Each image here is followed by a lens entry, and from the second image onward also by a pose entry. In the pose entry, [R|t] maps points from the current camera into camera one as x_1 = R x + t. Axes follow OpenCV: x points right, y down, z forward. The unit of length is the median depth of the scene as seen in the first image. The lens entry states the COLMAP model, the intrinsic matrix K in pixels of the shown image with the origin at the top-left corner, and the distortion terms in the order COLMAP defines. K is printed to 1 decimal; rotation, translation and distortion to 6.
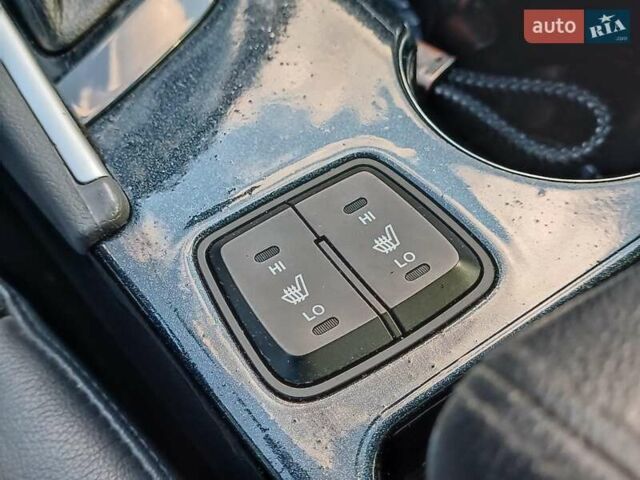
lens RADIAL K [[857.0, 0, 320.0], [0, 857.0, 240.0], [0, 0, 1]] dist [0.013188, -0.041494]
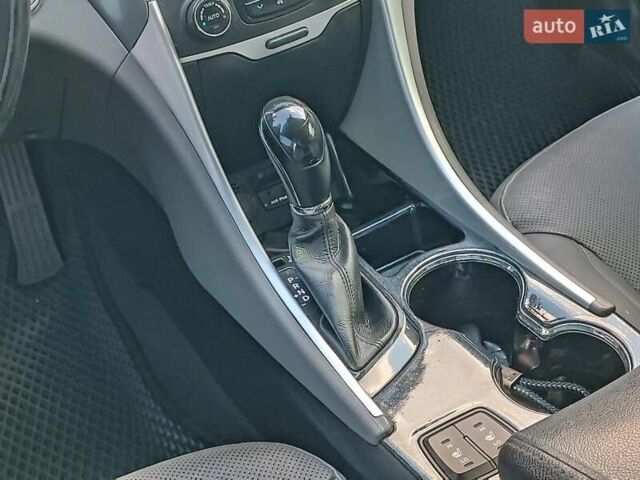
lens RADIAL K [[857.0, 0, 320.0], [0, 857.0, 240.0], [0, 0, 1]] dist [0.013188, -0.041494]
pose [[0.990499, -0.030156, -0.134172, -0.068378], [-0.022333, 0.927435, -0.373317, 0.426374], [0.135693, 0.372767, 0.917950, -1.706309]]
